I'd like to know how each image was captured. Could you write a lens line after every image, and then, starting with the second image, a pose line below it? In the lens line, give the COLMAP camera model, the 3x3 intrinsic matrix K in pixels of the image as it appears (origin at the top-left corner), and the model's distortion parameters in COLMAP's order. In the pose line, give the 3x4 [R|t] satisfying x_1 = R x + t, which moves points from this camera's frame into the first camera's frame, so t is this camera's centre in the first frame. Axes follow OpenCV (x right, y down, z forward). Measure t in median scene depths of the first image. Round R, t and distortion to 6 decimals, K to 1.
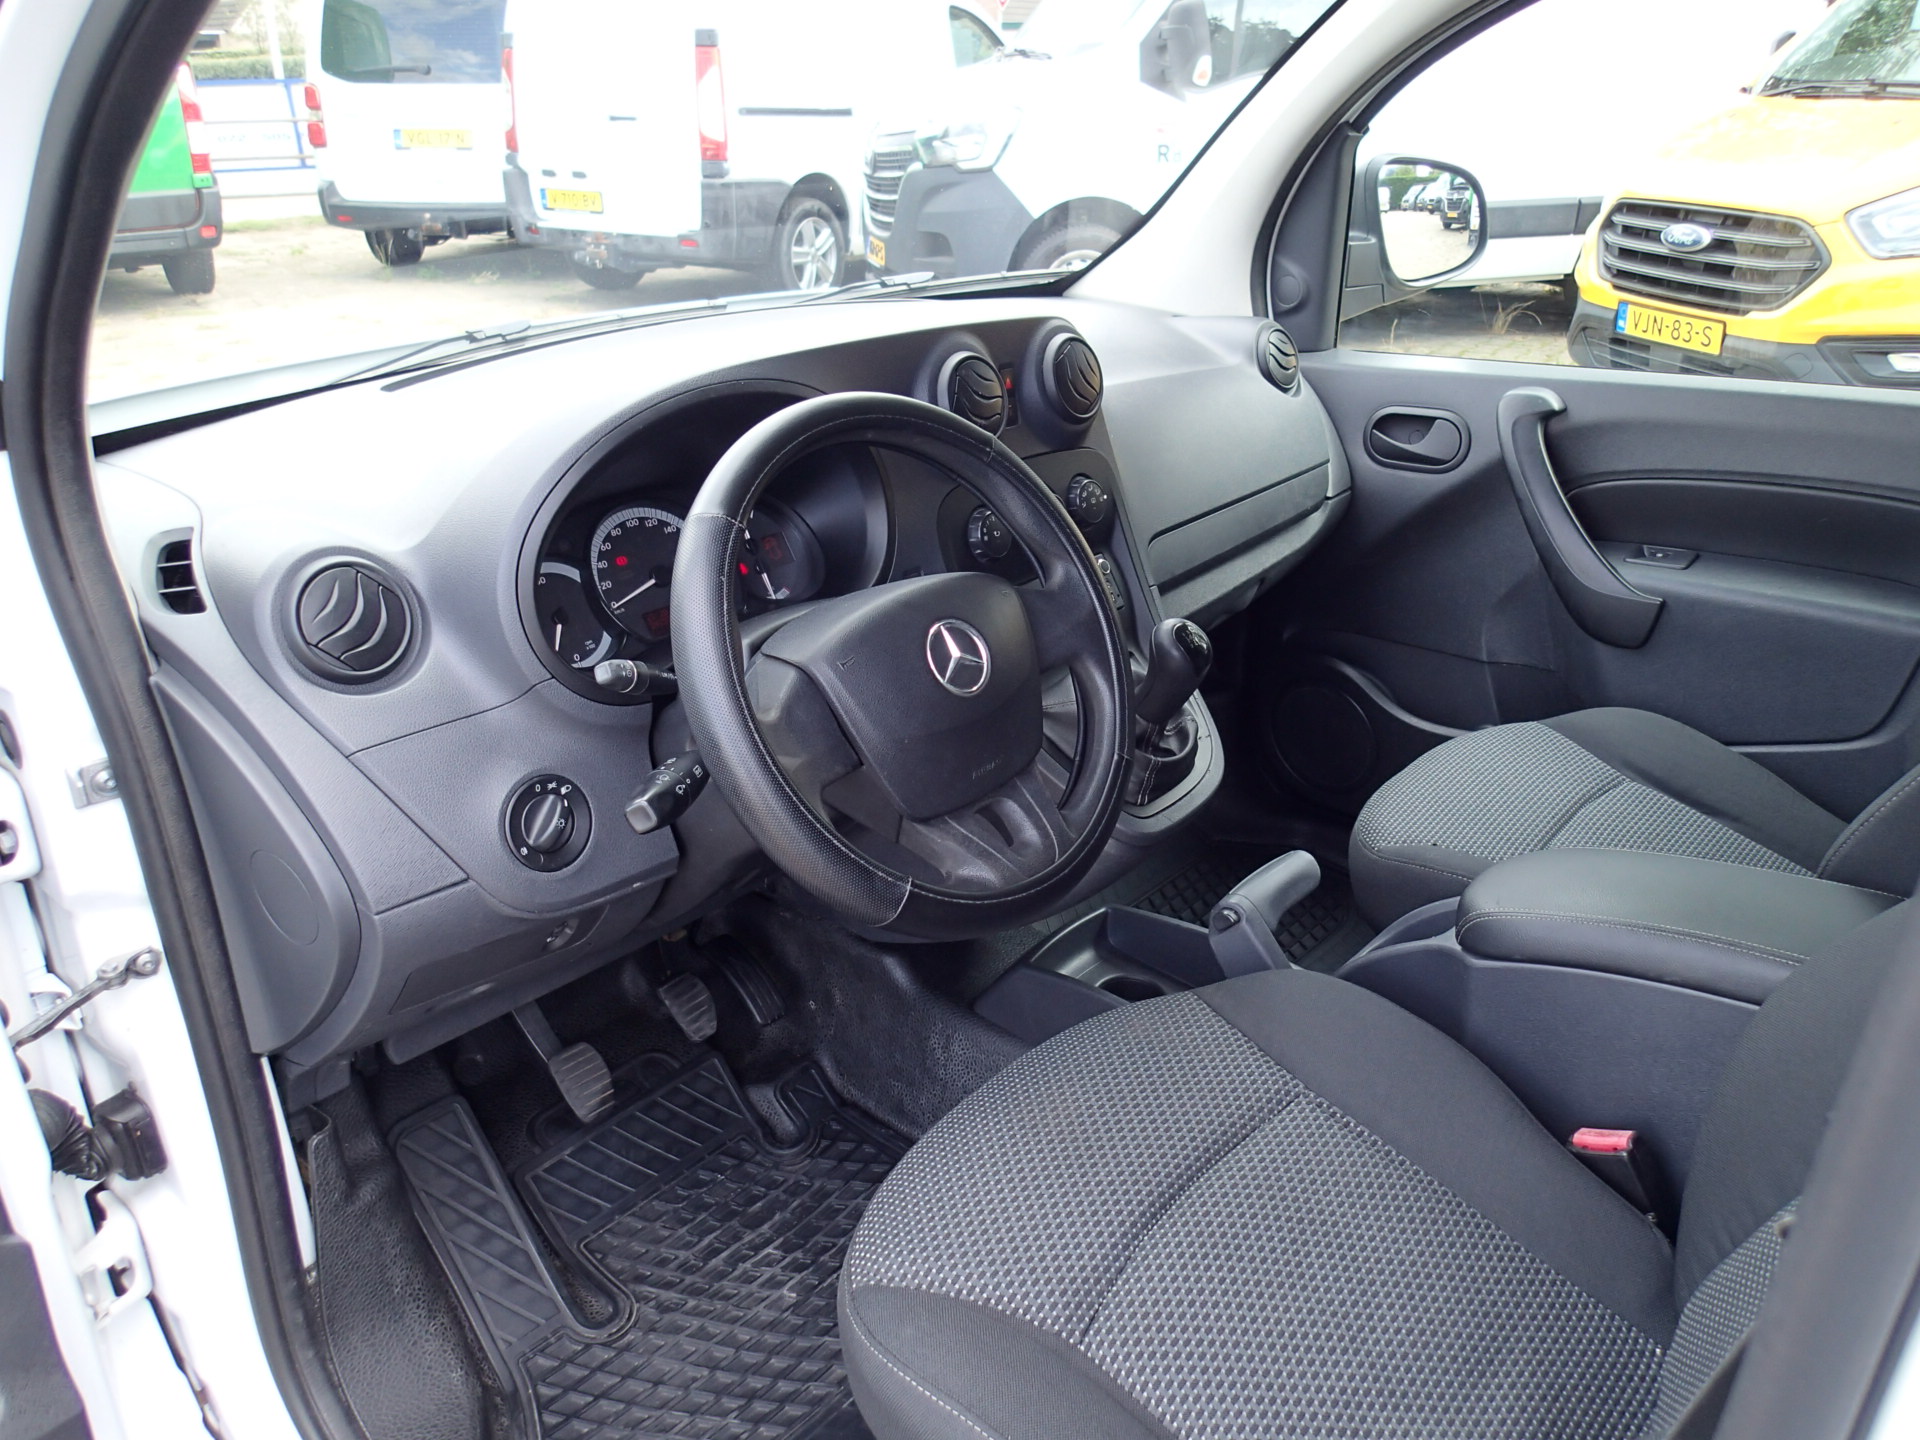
lens RADIAL K [[1440.4, 0, 960.5], [0, 1440.4, 748.2], [0, 0, 1]] dist [0.002561, -0.000805]
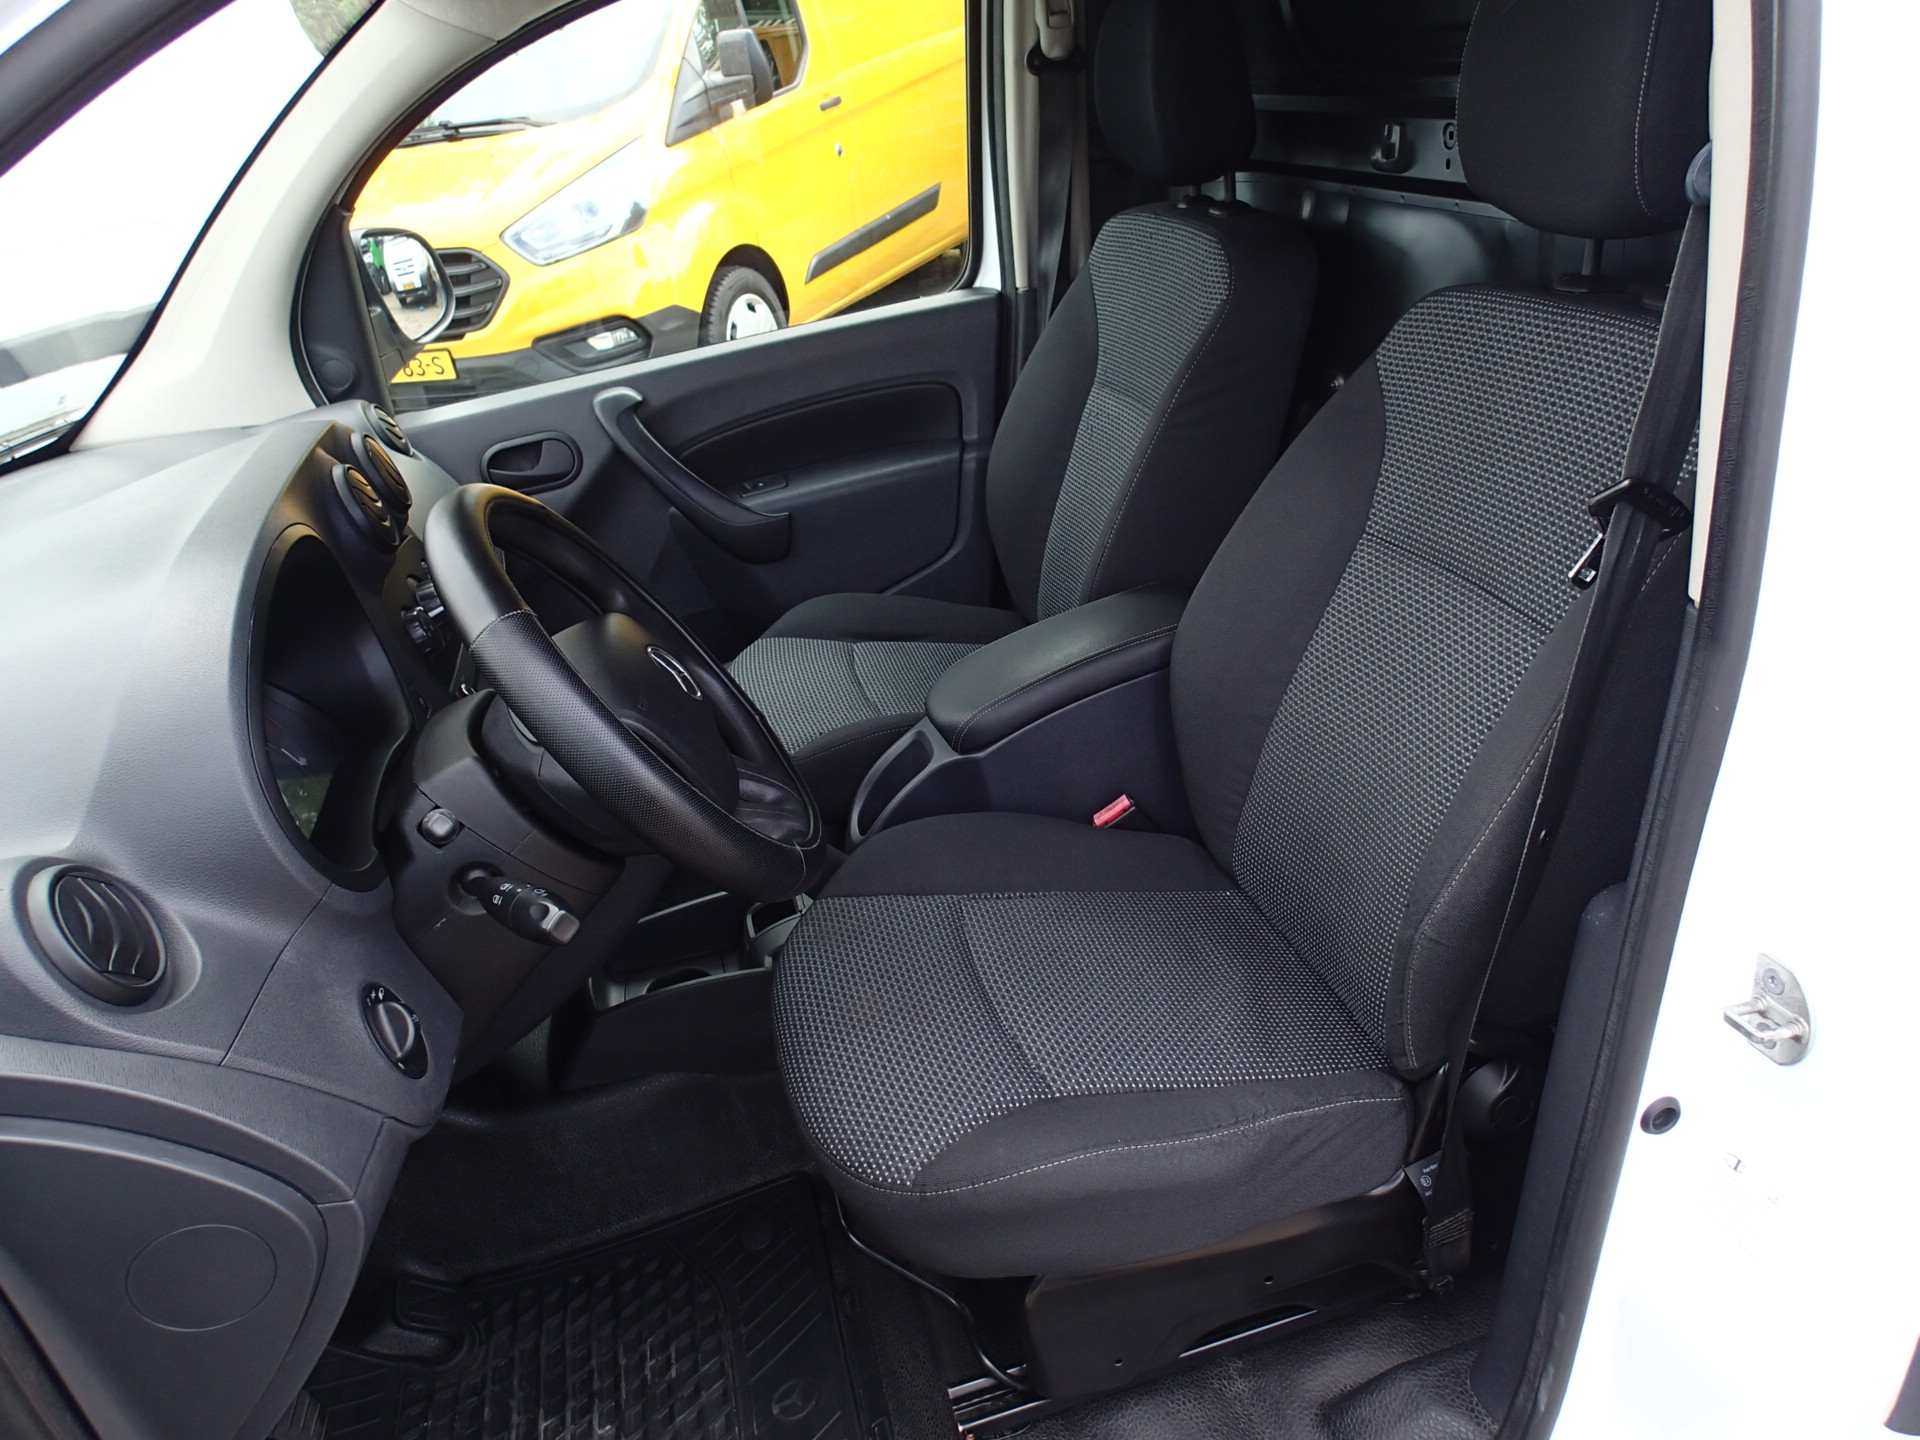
lens RADIAL K [[1437.0, 0, 1008.0], [0, 1437.0, 723.1], [0, 0, 1]] dist [0.009985, 0.002318]
pose [[0.574291, -0.423762, 0.700439, -0.335671], [0.461912, 0.874128, 0.150121, -0.039050], [-0.675890, 0.237328, 0.697745, 0.031936]]
